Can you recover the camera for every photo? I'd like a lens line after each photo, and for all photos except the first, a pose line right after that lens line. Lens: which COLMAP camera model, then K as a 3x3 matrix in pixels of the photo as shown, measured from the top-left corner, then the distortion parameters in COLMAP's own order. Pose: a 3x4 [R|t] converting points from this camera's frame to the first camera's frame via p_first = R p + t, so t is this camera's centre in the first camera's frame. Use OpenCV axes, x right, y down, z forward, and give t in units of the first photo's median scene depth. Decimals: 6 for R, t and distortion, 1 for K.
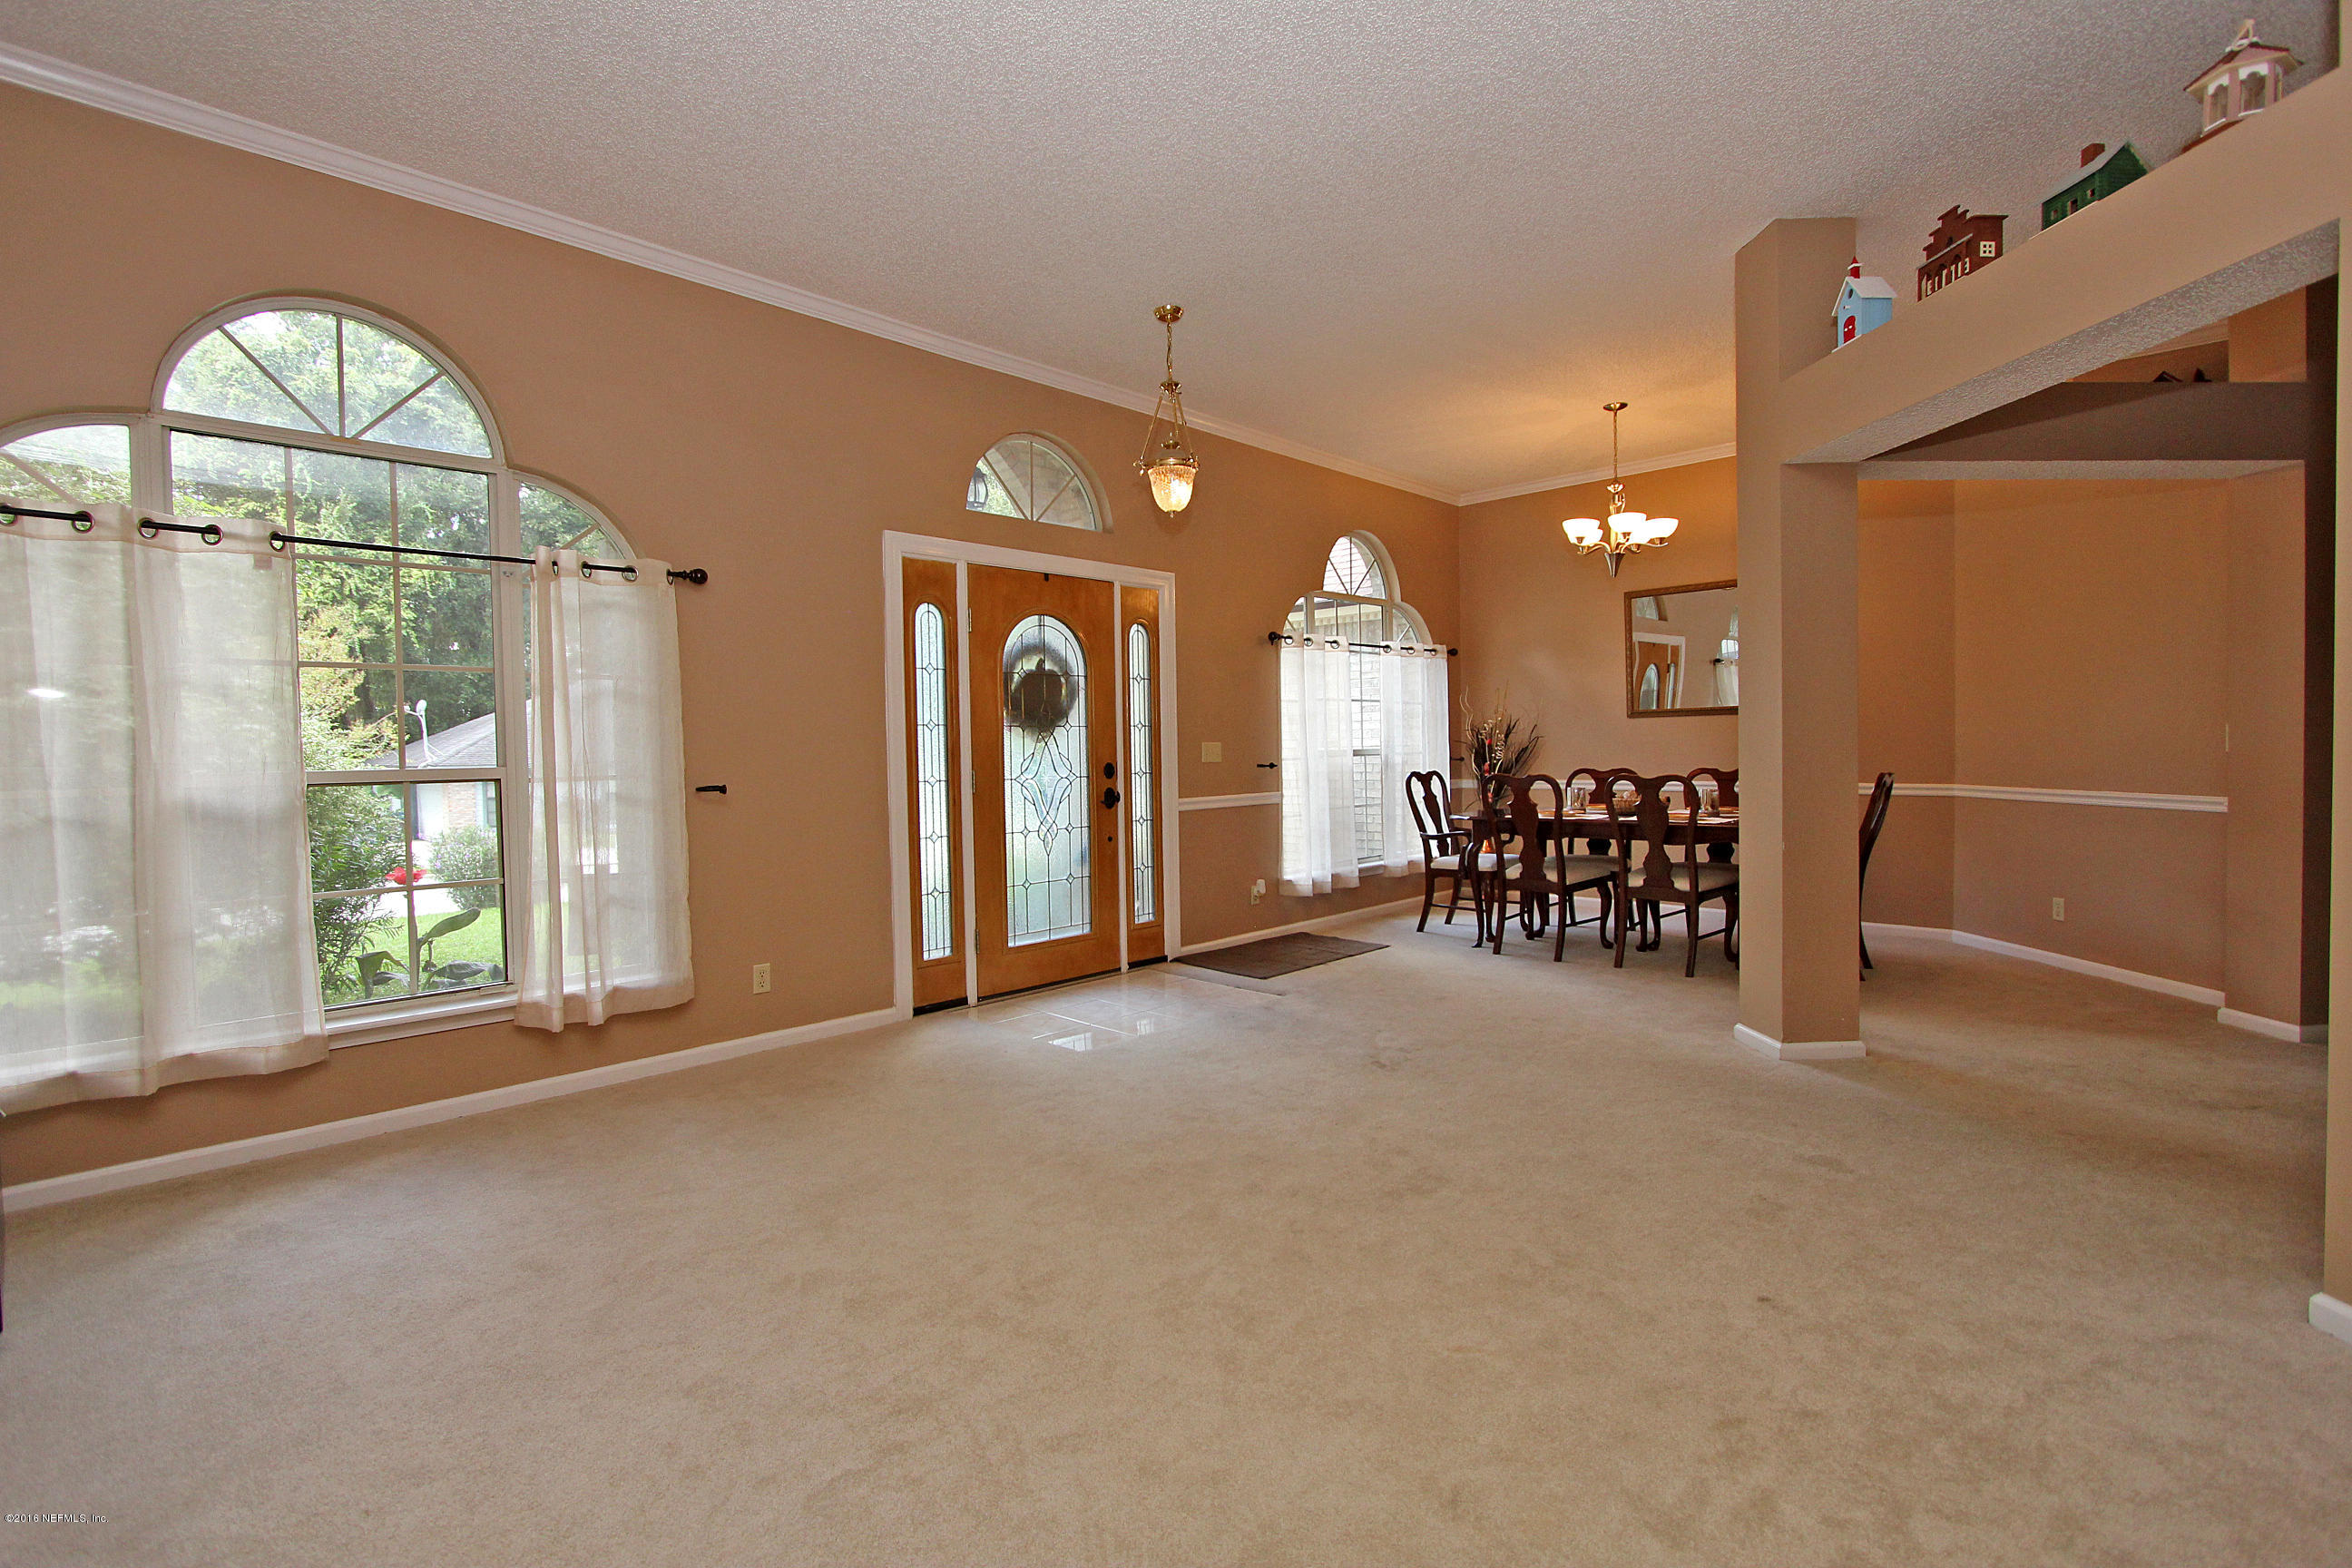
lens RADIAL K [[1094.0, 0, 1120.6], [0, 1094.0, 778.6], [0, 0, 1]] dist [0.008458, 0.000106]
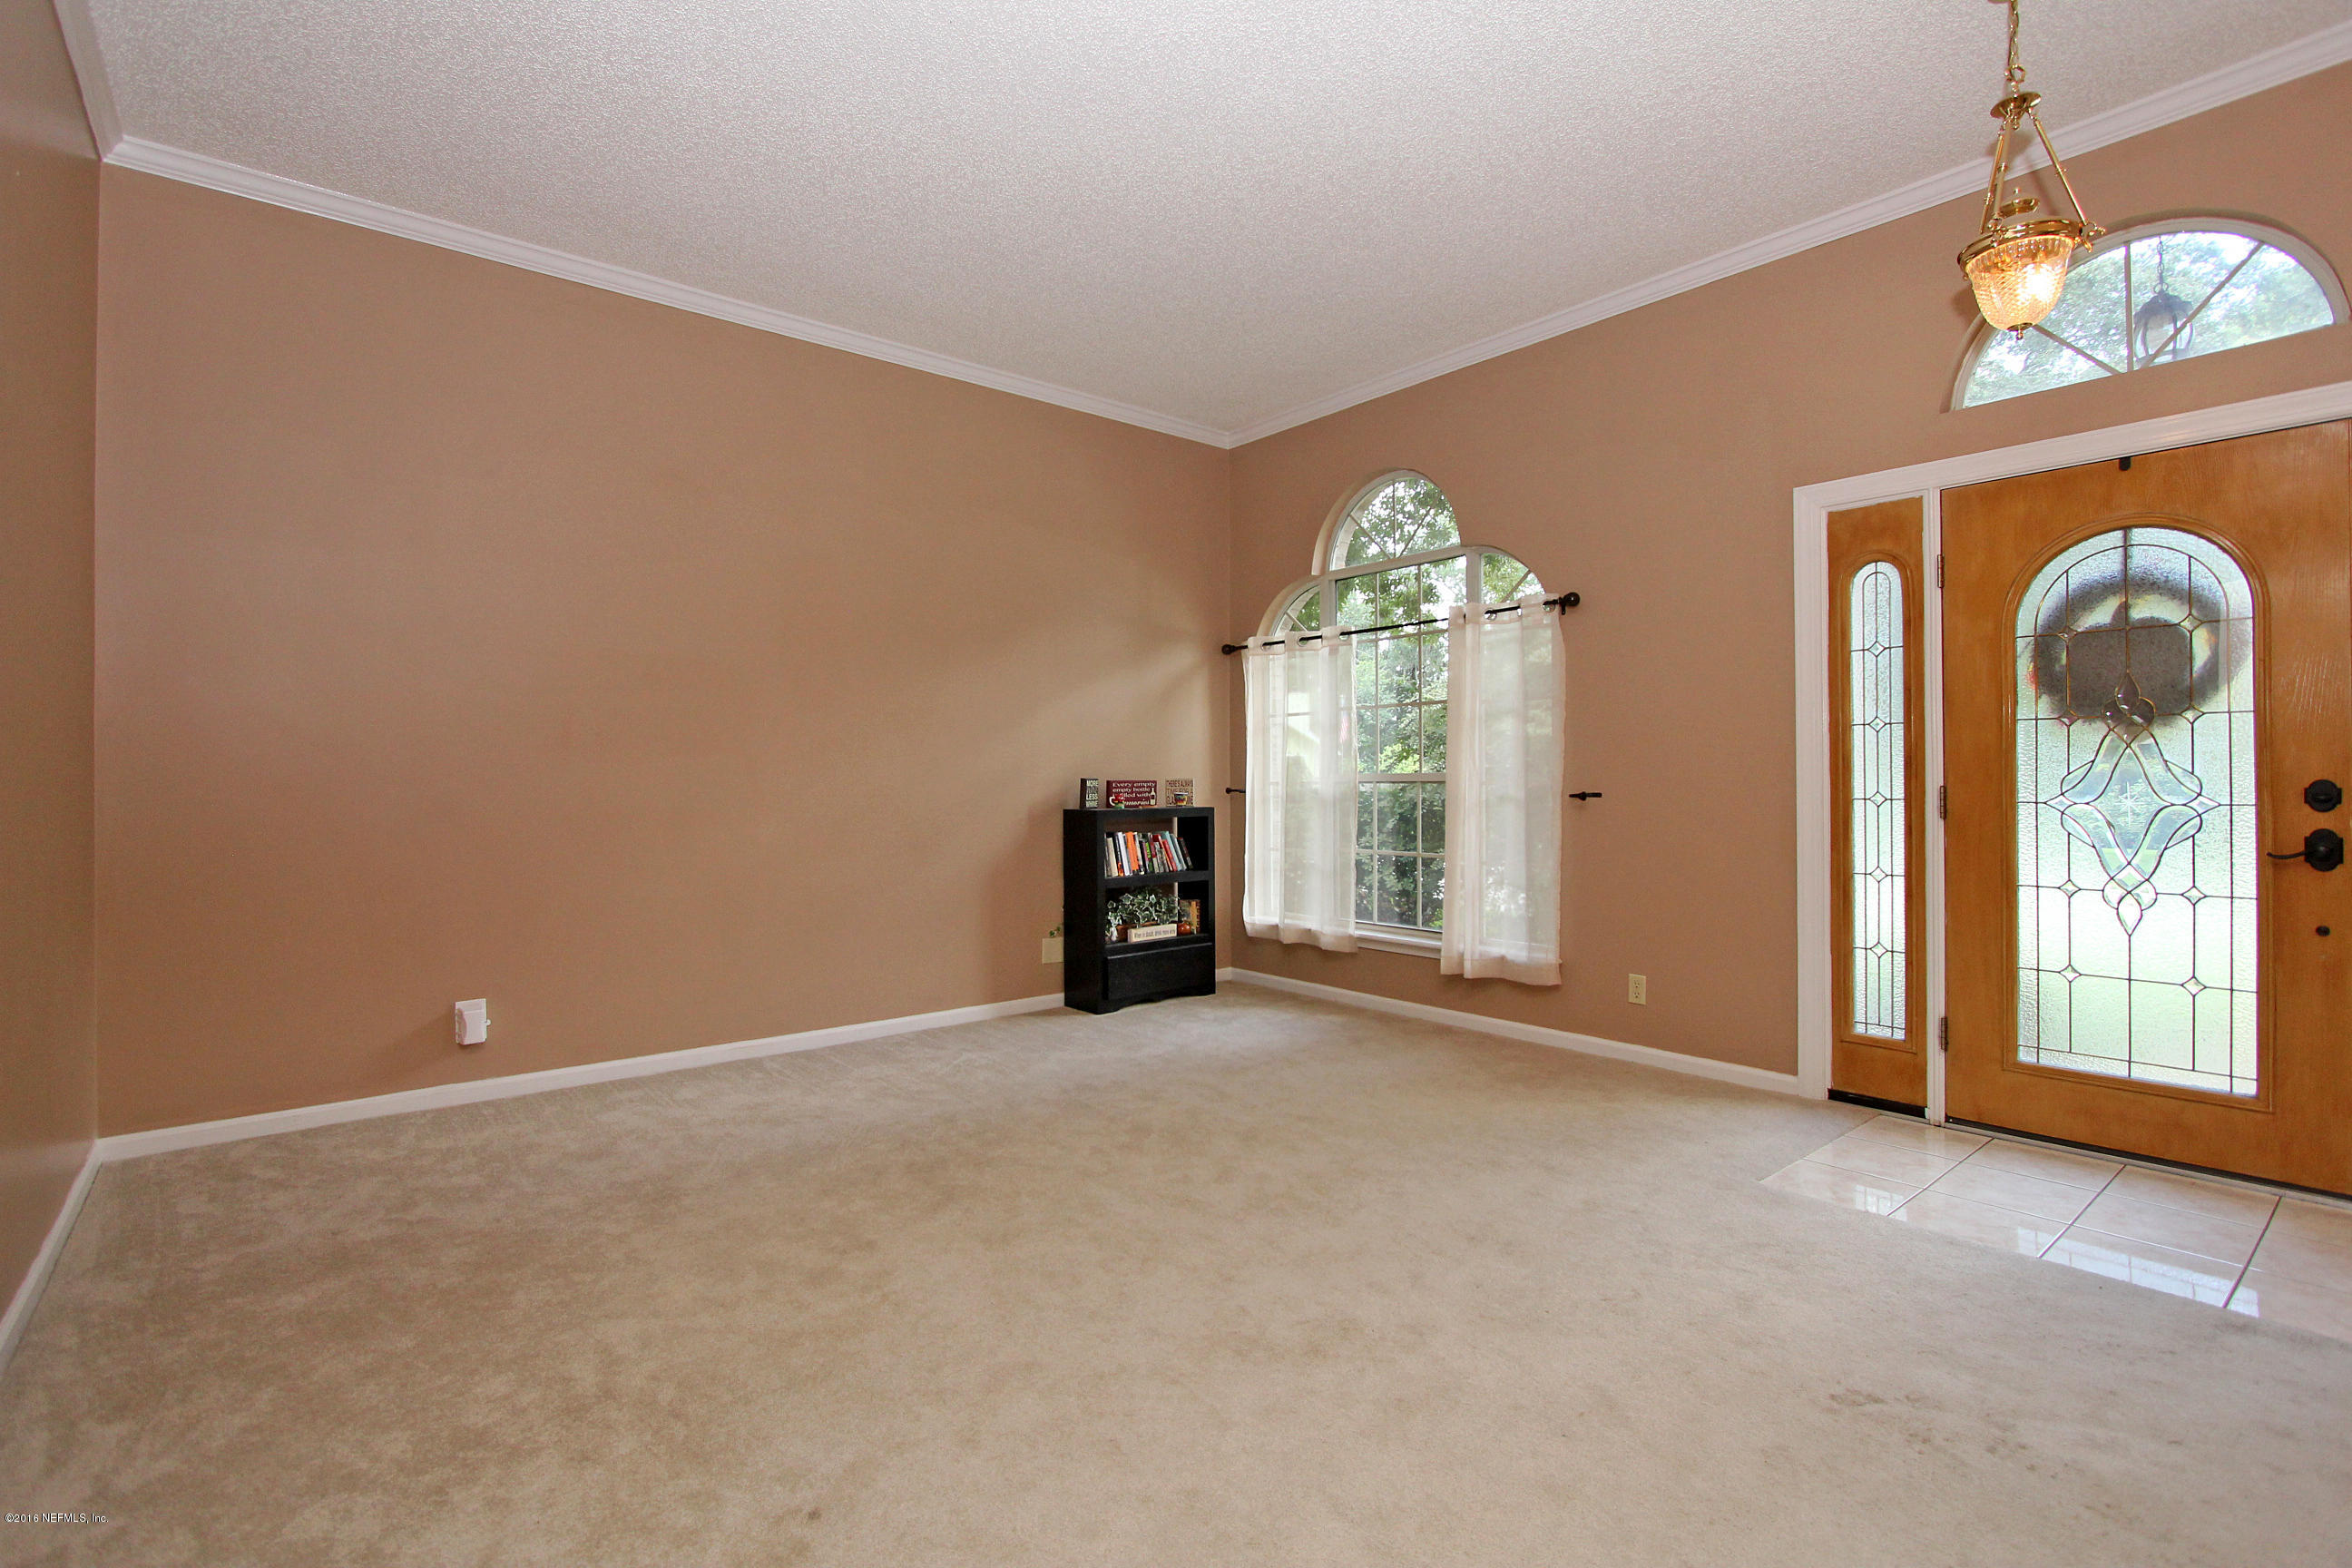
lens RADIAL K [[1076.7, 0, 1176.7], [0, 1076.7, 773.4], [0, 0, 1]] dist [-0.019161, 0.001261]
pose [[-0.074422, 0.017911, -0.997066, 0.582565], [-0.011873, 0.999752, 0.018846, -0.023277], [0.997156, 0.013240, -0.074191, 0.570146]]
